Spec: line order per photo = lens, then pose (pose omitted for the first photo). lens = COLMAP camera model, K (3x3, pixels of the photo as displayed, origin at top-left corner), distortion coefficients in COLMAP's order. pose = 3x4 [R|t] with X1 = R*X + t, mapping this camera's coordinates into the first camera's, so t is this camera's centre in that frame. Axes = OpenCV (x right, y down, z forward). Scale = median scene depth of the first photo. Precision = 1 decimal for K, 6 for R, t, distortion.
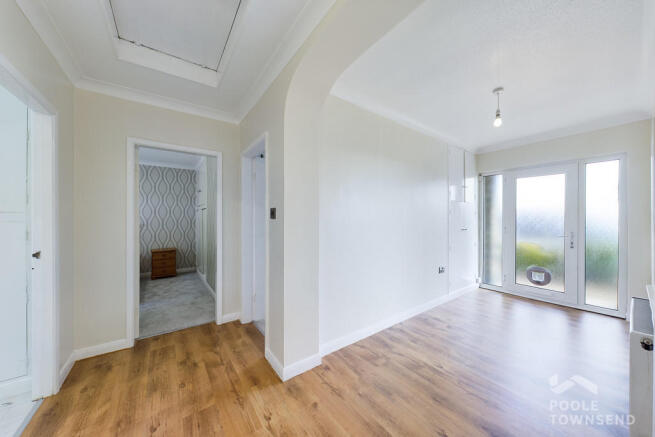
lens RADIAL K [[227.1, 0, 329.3], [0, 227.1, 217.3], [0, 0, 1]] dist [-0.001857, -0.000087]
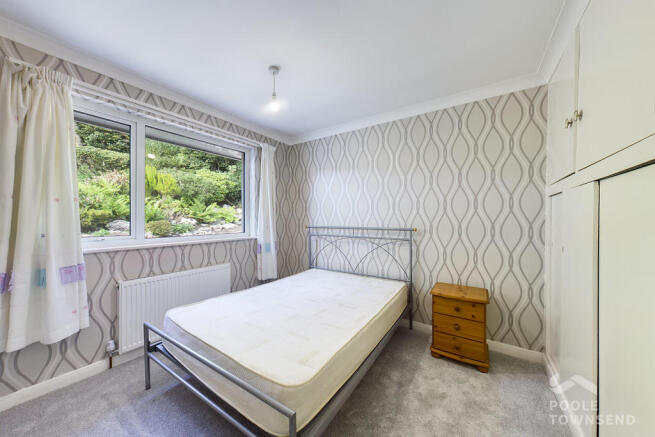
lens RADIAL K [[227.1, 0, 327.9], [0, 227.1, 218.1], [0, 0, 1]] dist [-0.001857, -0.000087]
pose [[0.336206, 0.007358, -0.941760, -0.384970], [-0.002926, 0.999973, 0.006769, 0.002880], [0.941784, 0.000480, 0.336219, 0.584084]]
